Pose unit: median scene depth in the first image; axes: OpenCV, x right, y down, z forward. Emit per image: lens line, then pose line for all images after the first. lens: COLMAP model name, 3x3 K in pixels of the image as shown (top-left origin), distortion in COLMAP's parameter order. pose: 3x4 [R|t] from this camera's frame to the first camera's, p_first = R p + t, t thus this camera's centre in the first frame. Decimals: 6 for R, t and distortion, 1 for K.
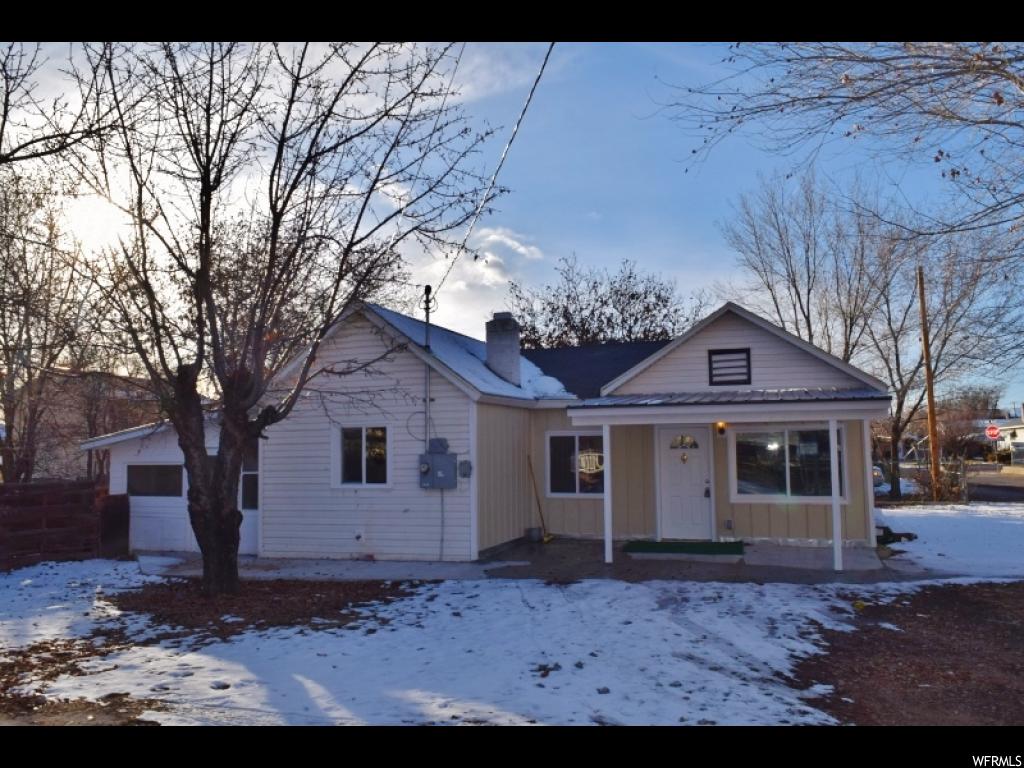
lens RADIAL K [[790.1, 0, 515.8], [0, 790.1, 384.0], [0, 0, 1]] dist [-0.011186, -0.000606]
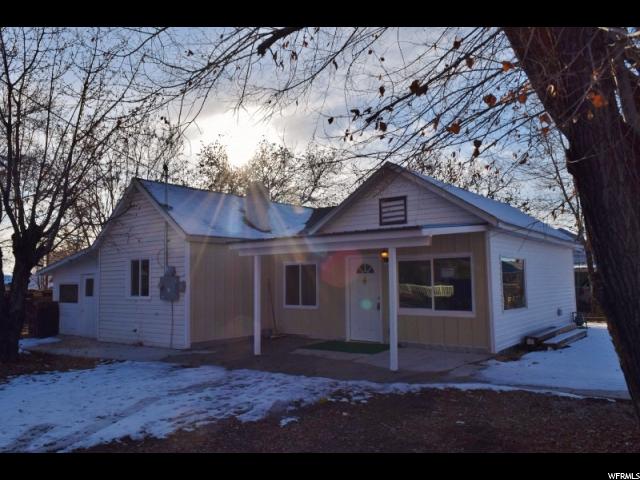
lens RADIAL K [[493.8, 0, 319.7], [0, 493.8, 240.4], [0, 0, 1]] dist [-0.011186, -0.000606]
pose [[0.946778, -0.024906, -0.320922, 0.421674], [0.025374, 0.999674, -0.002723, 0.026763], [0.320885, -0.005565, 0.947102, 0.185357]]
